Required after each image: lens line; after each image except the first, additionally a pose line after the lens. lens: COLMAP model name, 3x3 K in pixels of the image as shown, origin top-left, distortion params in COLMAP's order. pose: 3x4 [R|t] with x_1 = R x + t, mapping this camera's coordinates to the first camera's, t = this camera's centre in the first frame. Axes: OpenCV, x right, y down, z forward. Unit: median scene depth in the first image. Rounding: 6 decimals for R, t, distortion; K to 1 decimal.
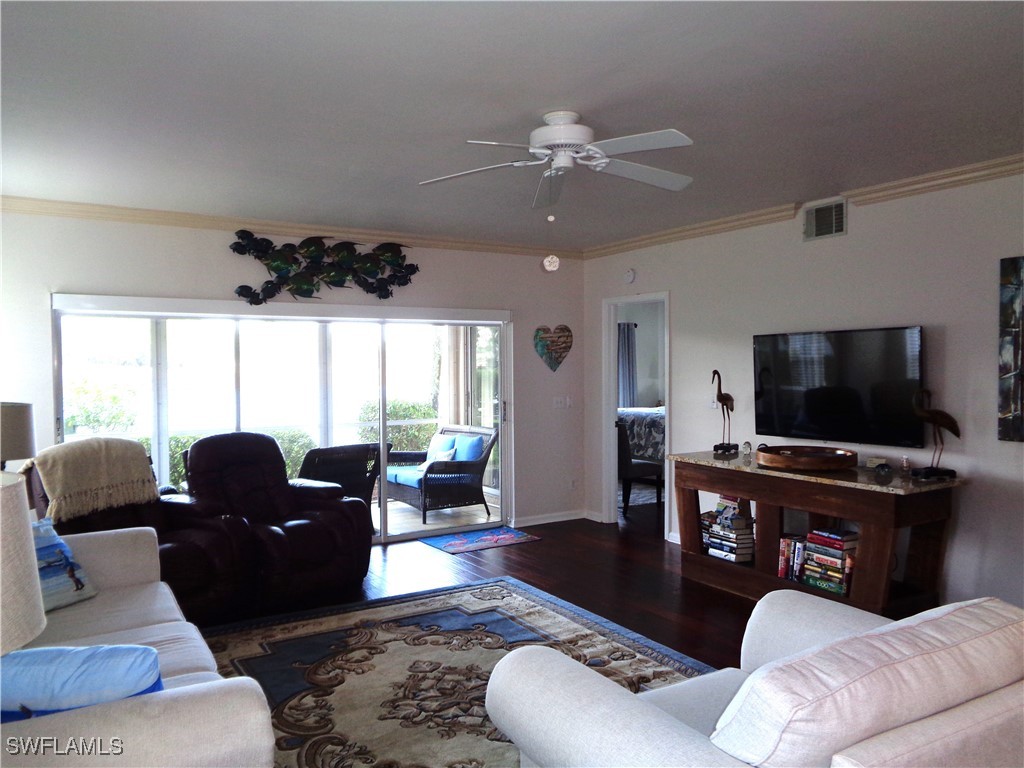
lens RADIAL K [[770.2, 0, 515.2], [0, 770.2, 383.2], [0, 0, 1]] dist [0.011295, -0.005361]
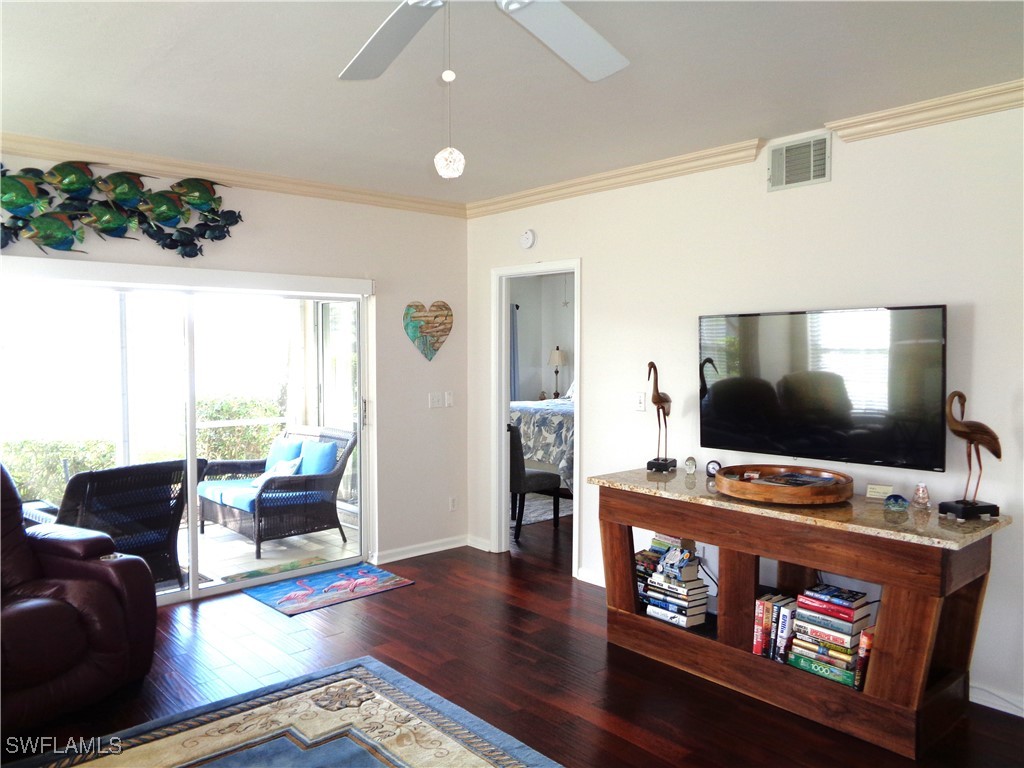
lens RADIAL K [[770.2, 0, 508.7], [0, 770.2, 385.1], [0, 0, 1]] dist [0.011295, -0.005361]
pose [[0.986012, -0.001039, 0.166670, -0.000210], [-0.002744, 0.999744, 0.022468, -0.010542], [-0.166651, -0.022611, 0.985757, 0.280465]]
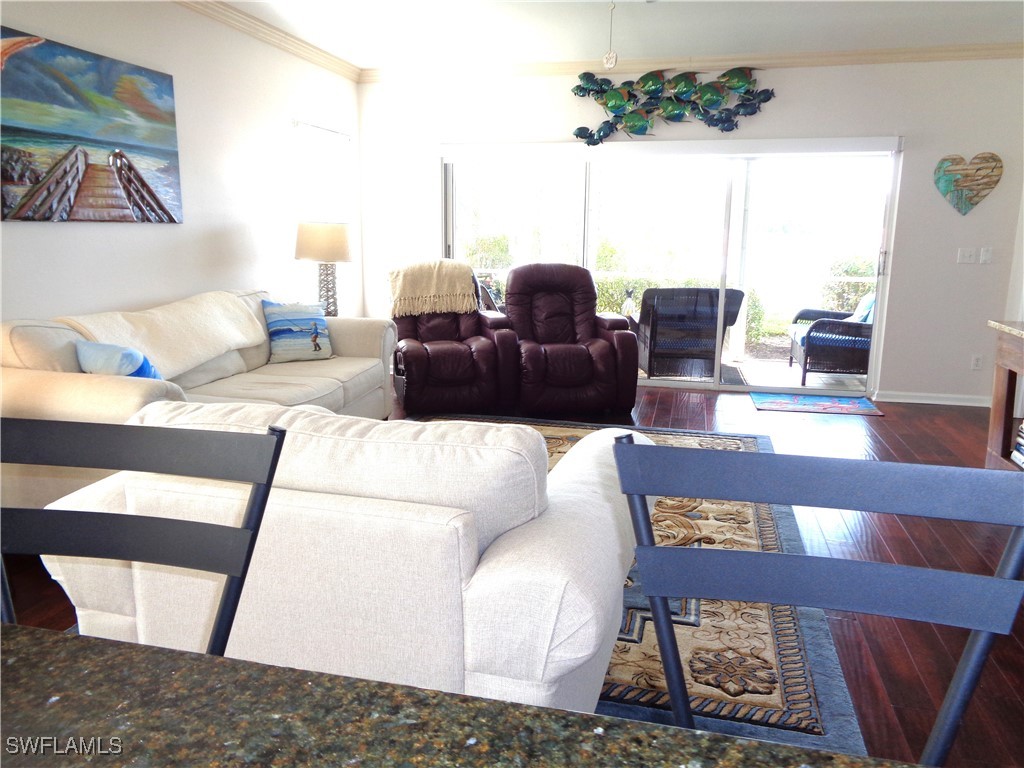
lens RADIAL K [[770.2, 0, 515.9], [0, 770.2, 385.7], [0, 0, 1]] dist [0.011295, -0.005361]
pose [[0.701701, 0.155328, -0.695333, 0.384354], [-0.033775, 0.982101, 0.185304, 0.030986], [0.711670, -0.106543, 0.694388, 0.151601]]
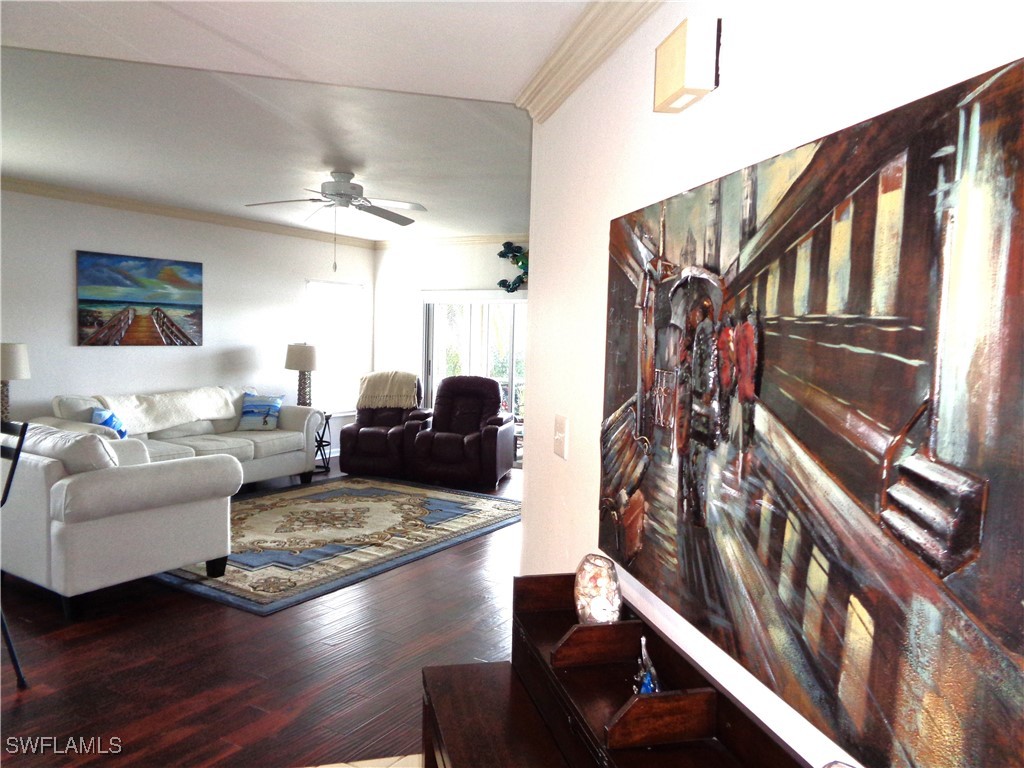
lens RADIAL K [[770.2, 0, 514.4], [0, 770.2, 387.0], [0, 0, 1]] dist [0.011295, -0.005361]
pose [[0.441209, 0.080798, -0.893760, 1.000943], [-0.053053, 0.996545, 0.063901, -0.016276], [0.895835, 0.019223, 0.443971, 0.363315]]
